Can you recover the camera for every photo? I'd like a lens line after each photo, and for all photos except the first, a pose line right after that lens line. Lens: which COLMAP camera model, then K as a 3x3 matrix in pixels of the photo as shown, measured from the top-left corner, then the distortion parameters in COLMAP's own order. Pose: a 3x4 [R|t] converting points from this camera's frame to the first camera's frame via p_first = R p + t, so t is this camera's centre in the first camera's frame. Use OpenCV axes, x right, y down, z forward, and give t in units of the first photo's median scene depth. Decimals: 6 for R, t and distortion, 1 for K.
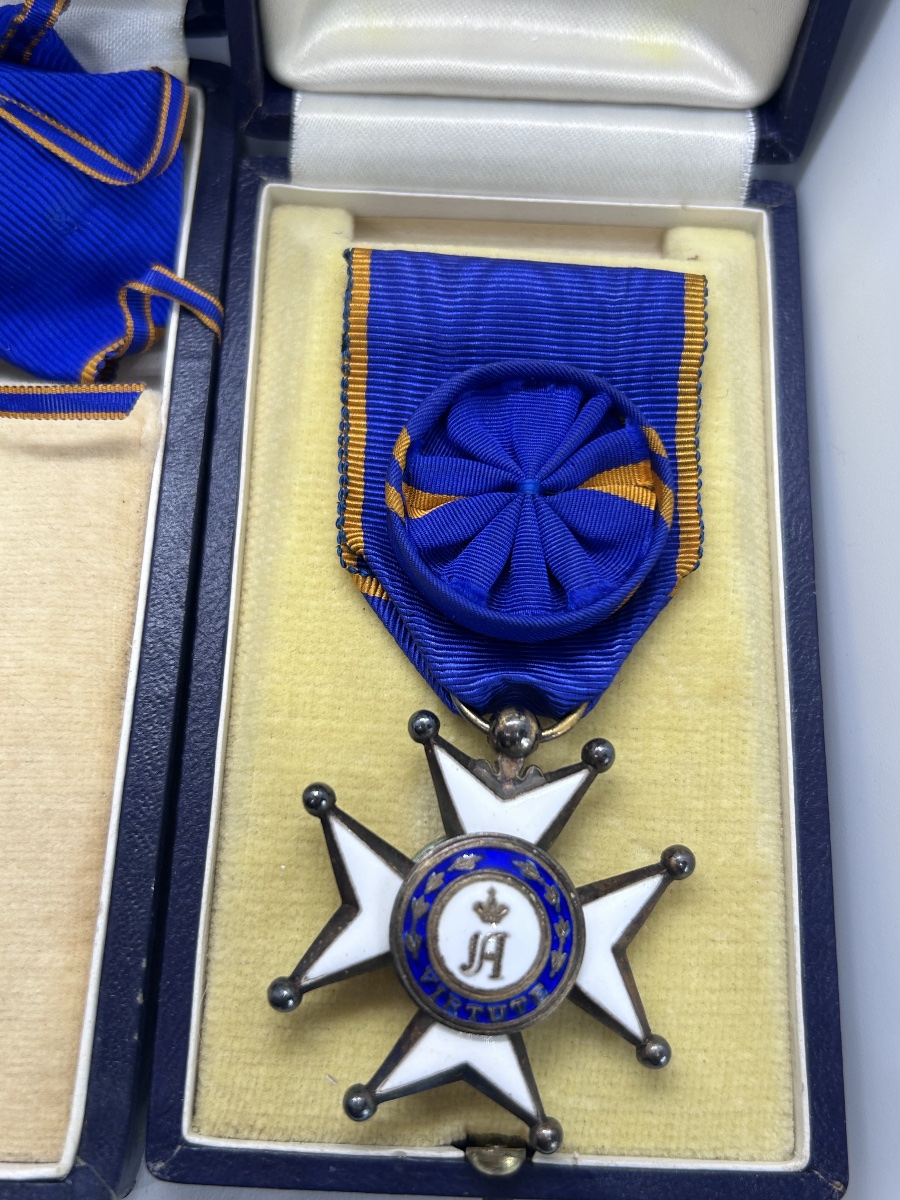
lens RADIAL K [[1249.2, 0, 450.0], [0, 1249.2, 600.0], [0, 0, 1]] dist [0.074396, -0.360971]
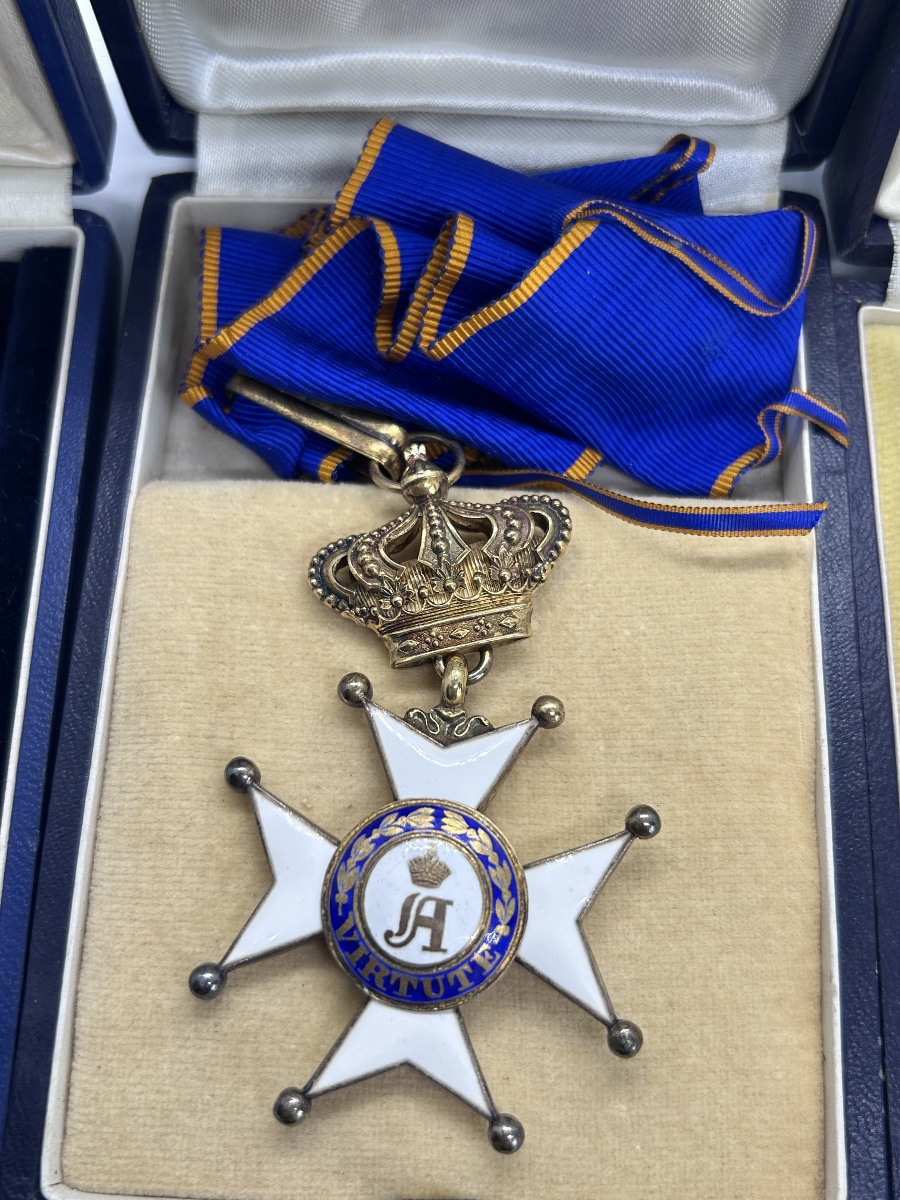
lens RADIAL K [[1249.2, 0, 450.0], [0, 1249.2, 600.0], [0, 0, 1]] dist [0.074396, -0.360971]
pose [[0.998478, -0.012701, -0.053673, -0.485888], [0.011186, 0.999533, -0.028427, -0.057525], [0.054009, 0.027784, 0.998154, -0.095751]]
